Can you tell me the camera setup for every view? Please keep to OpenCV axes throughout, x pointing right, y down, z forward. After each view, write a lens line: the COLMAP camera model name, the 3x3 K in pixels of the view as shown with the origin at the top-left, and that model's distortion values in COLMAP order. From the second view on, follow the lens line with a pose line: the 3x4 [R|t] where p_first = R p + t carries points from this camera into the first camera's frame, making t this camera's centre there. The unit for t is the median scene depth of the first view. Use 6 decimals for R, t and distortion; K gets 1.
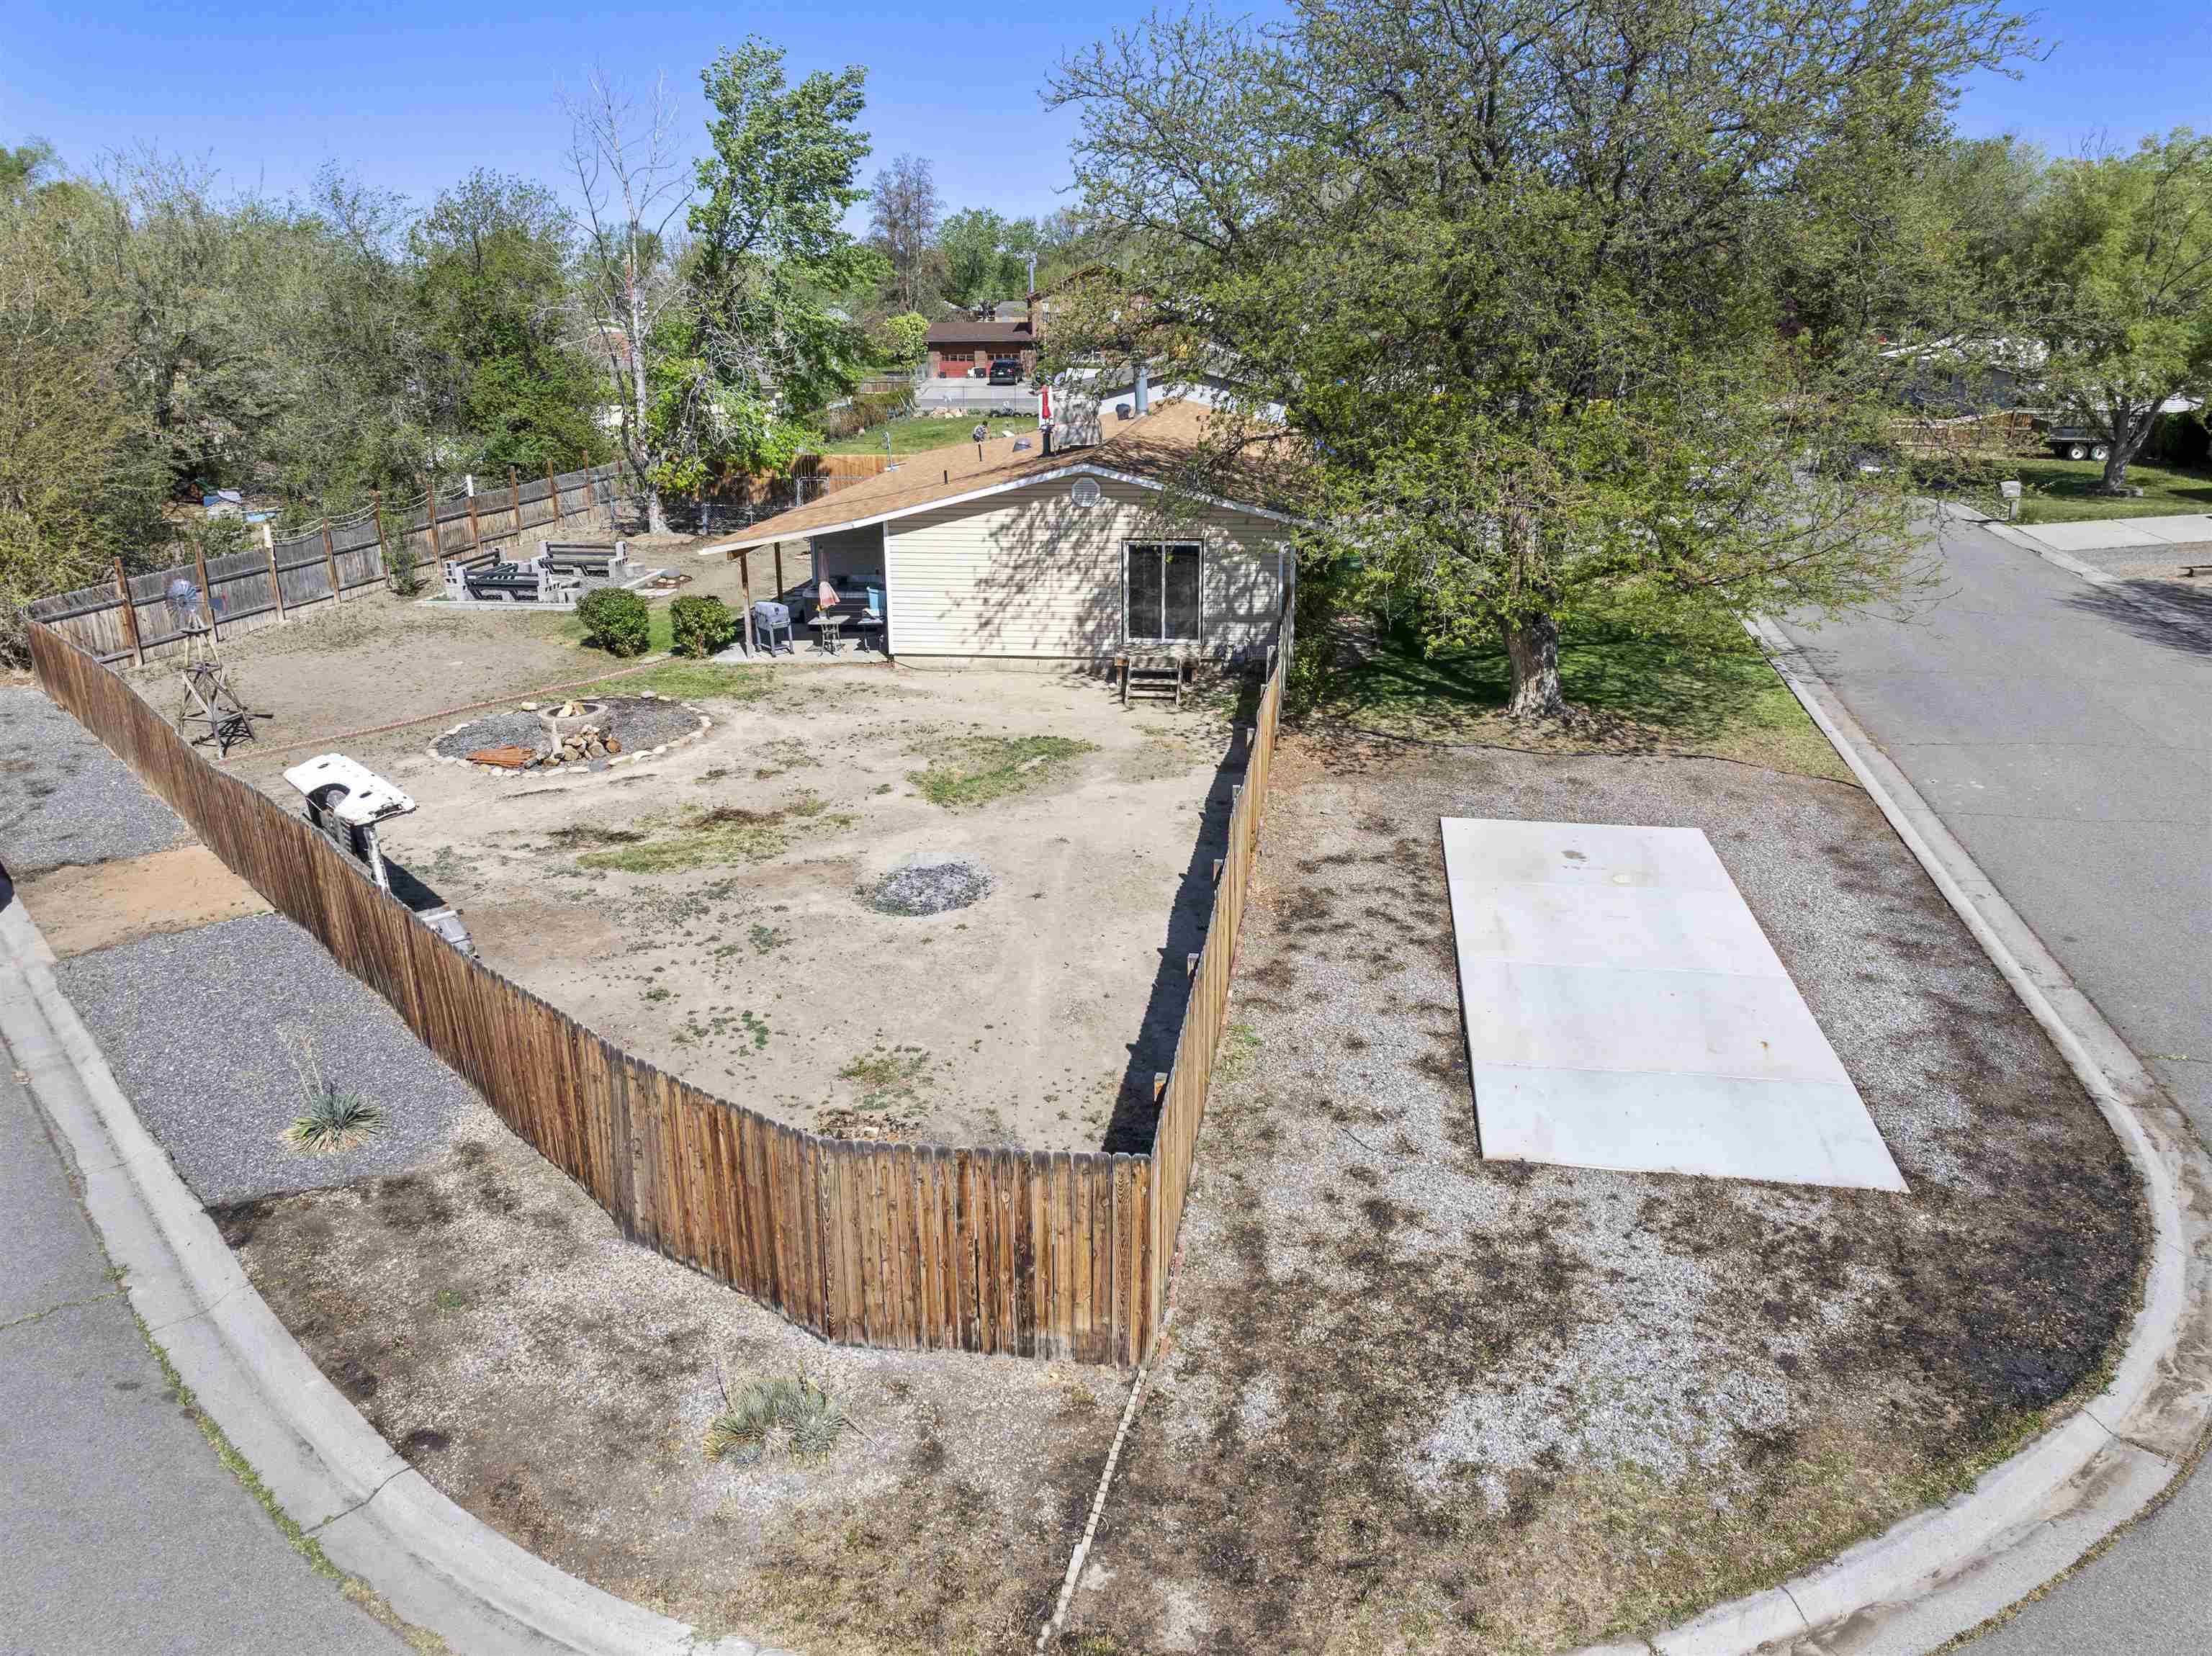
lens RADIAL K [[1569.0, 0, 1116.8], [0, 1569.0, 824.6], [0, 0, 1]] dist [-0.036171, -0.000104]
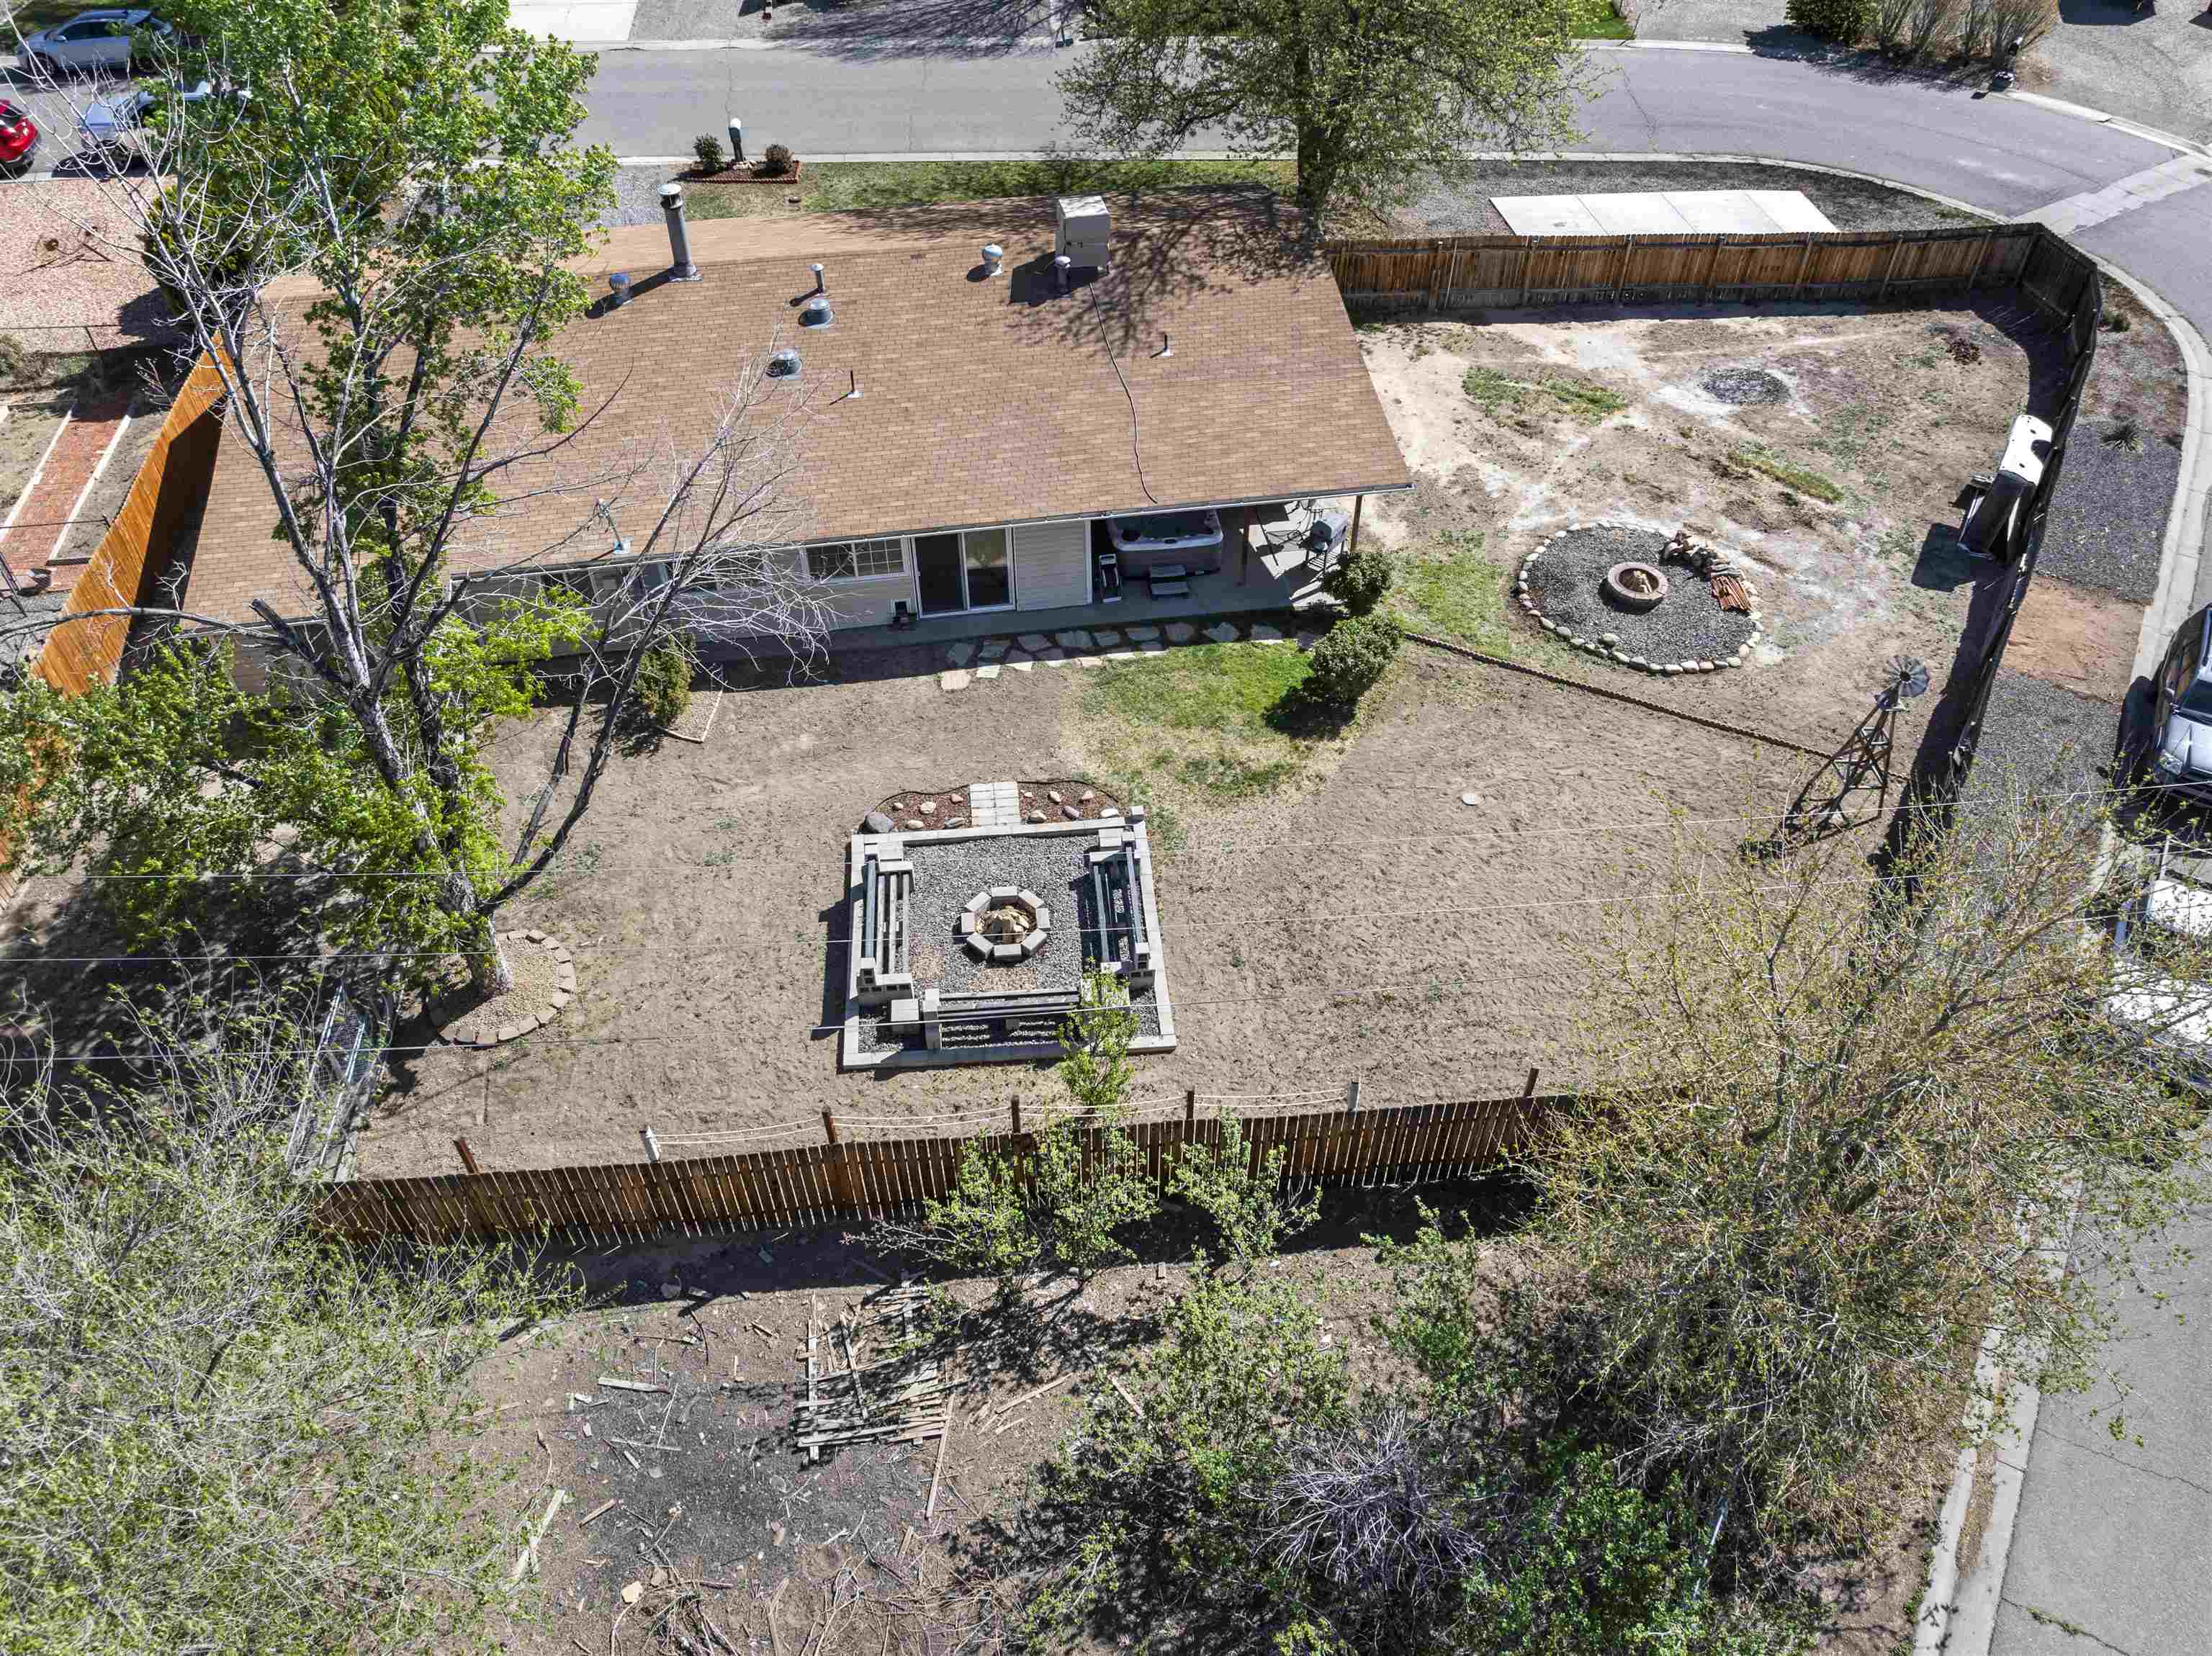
lens RADIAL K [[1569.0, 0, 1116.8], [0, 1569.0, 824.6], [0, 0, 1]] dist [-0.036171, -0.000104]
pose [[-0.281239, -0.675471, 0.681648, -0.972630], [0.302142, 0.611865, 0.730980, -0.775011], [-0.910832, 0.411534, 0.032008, 1.195039]]
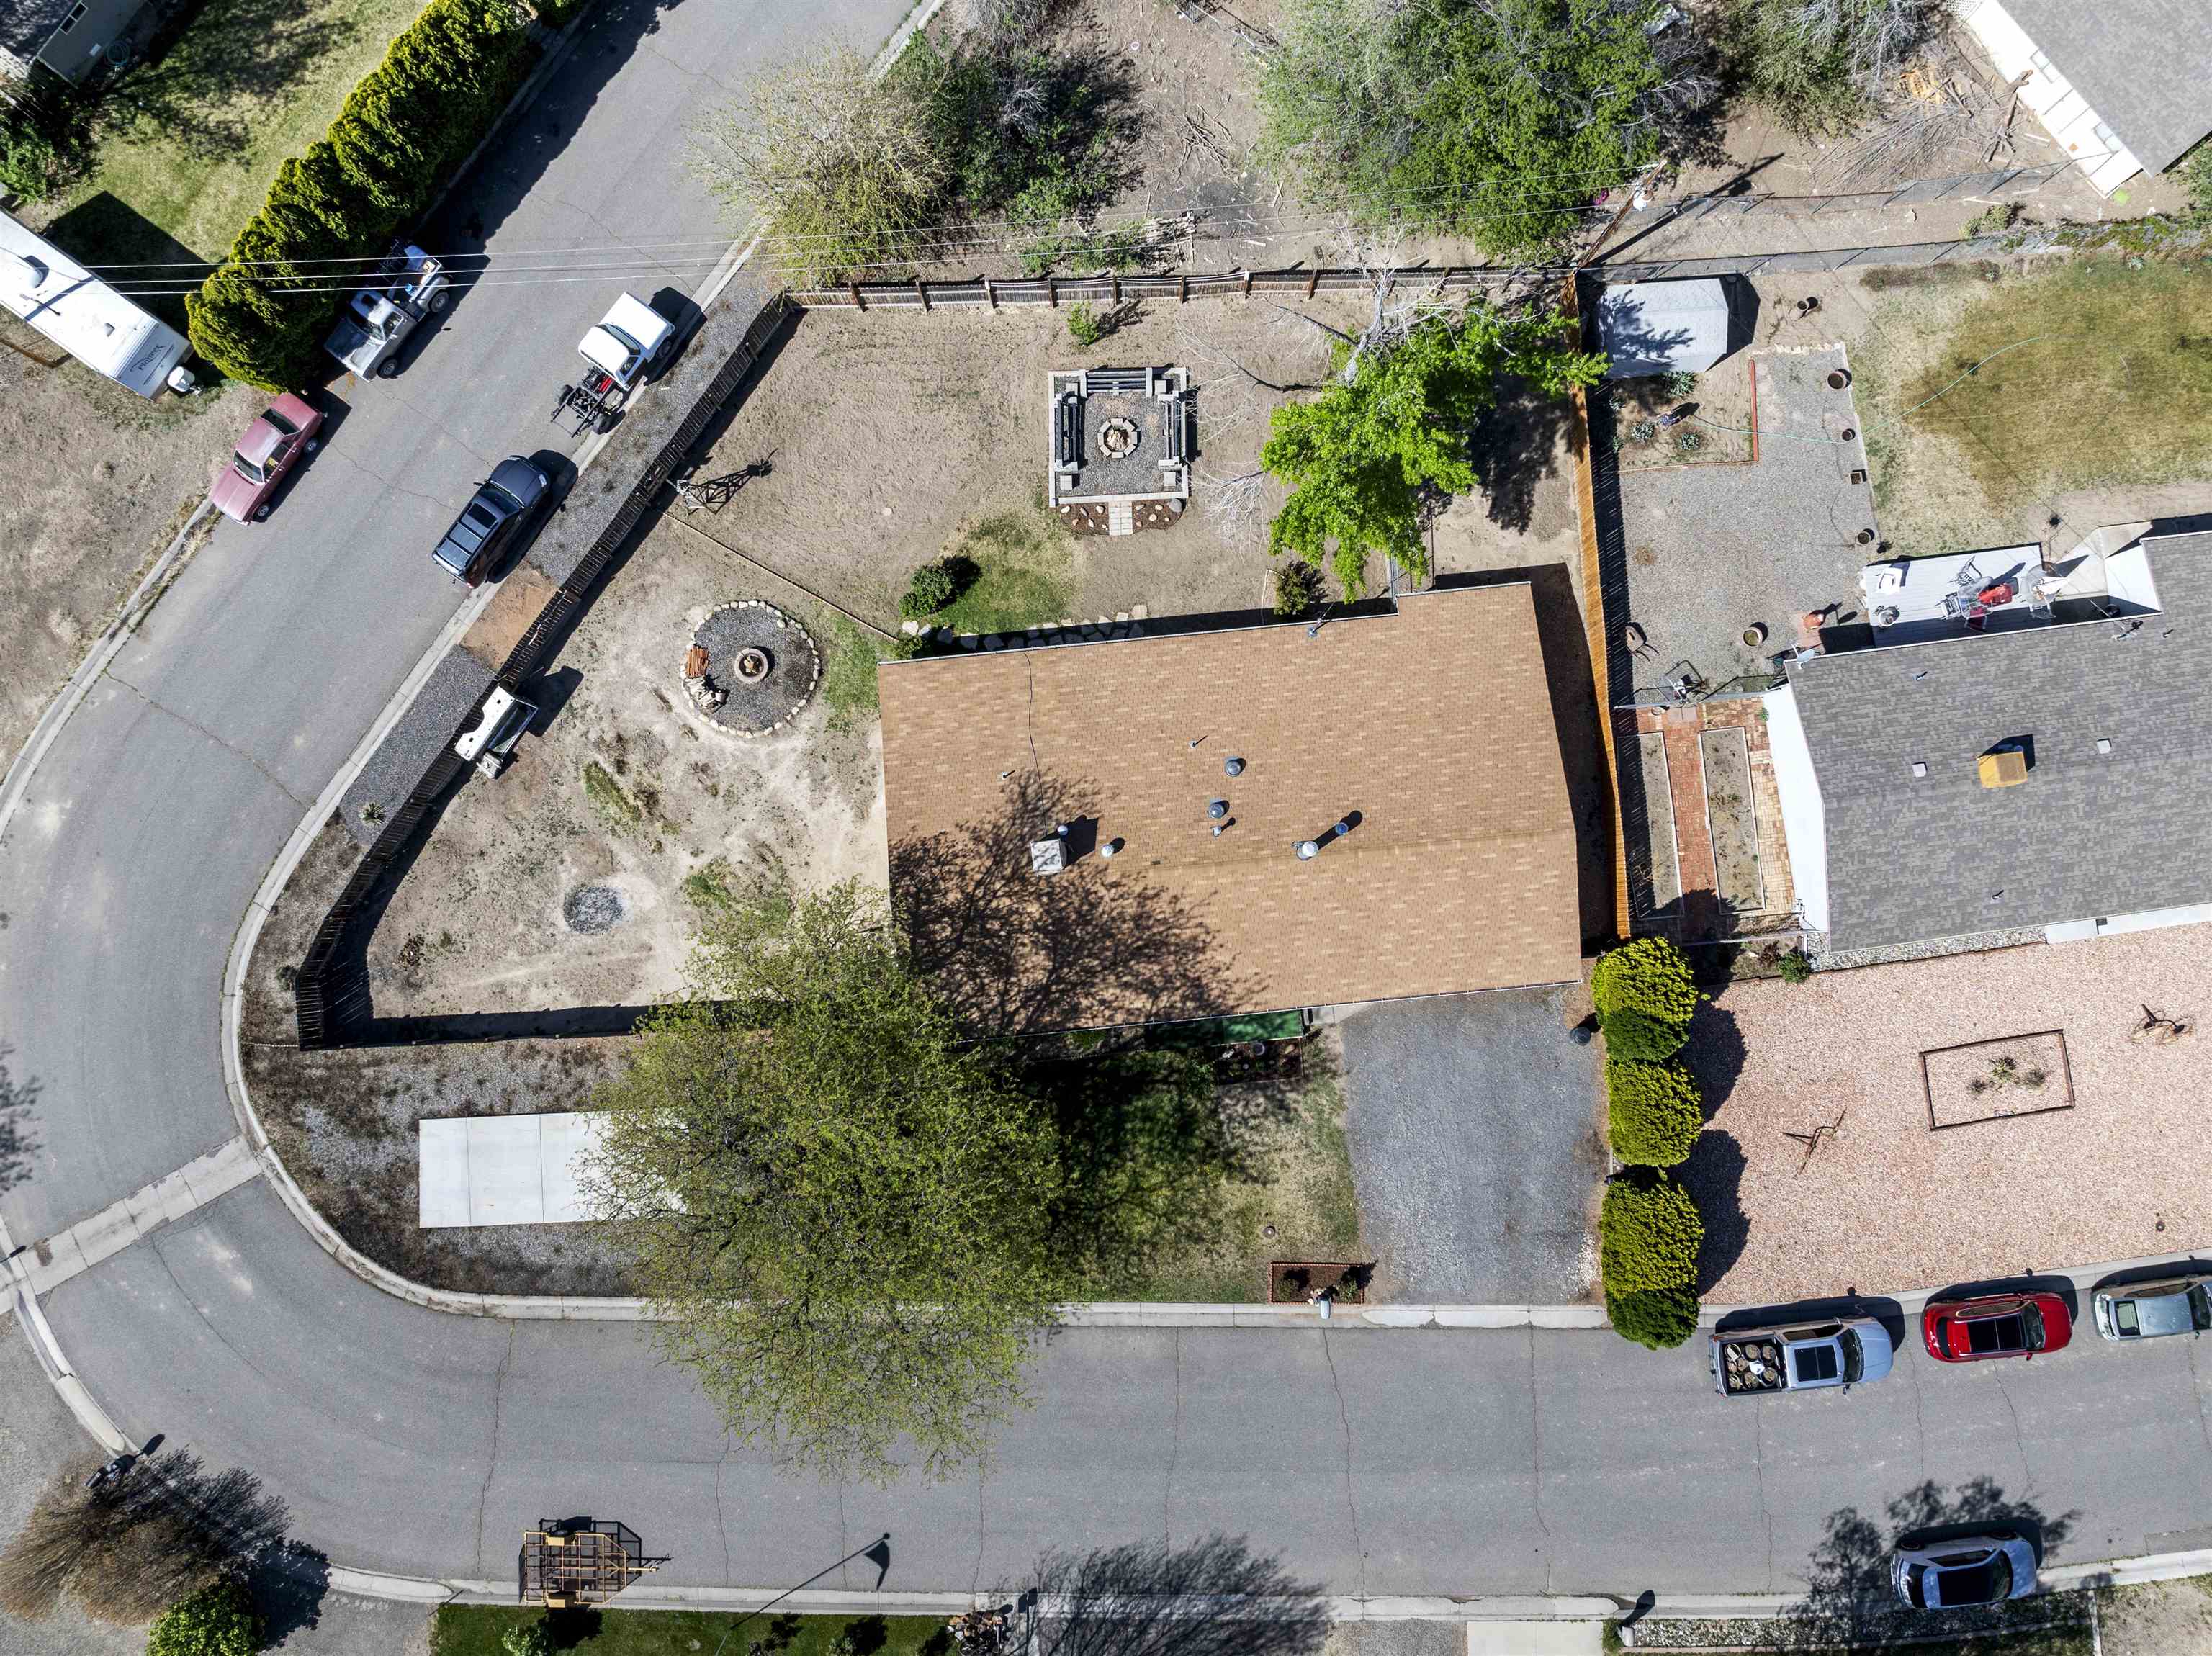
lens RADIAL K [[1569.0, 0, 1116.8], [0, 1569.0, 824.6], [0, 0, 1]] dist [-0.036171, -0.000104]
pose [[0.207103, 0.976567, -0.058523, 0.047985], [-0.310784, 0.122394, 0.942567, -1.765477], [0.927643, -0.177021, 0.328850, 0.649083]]
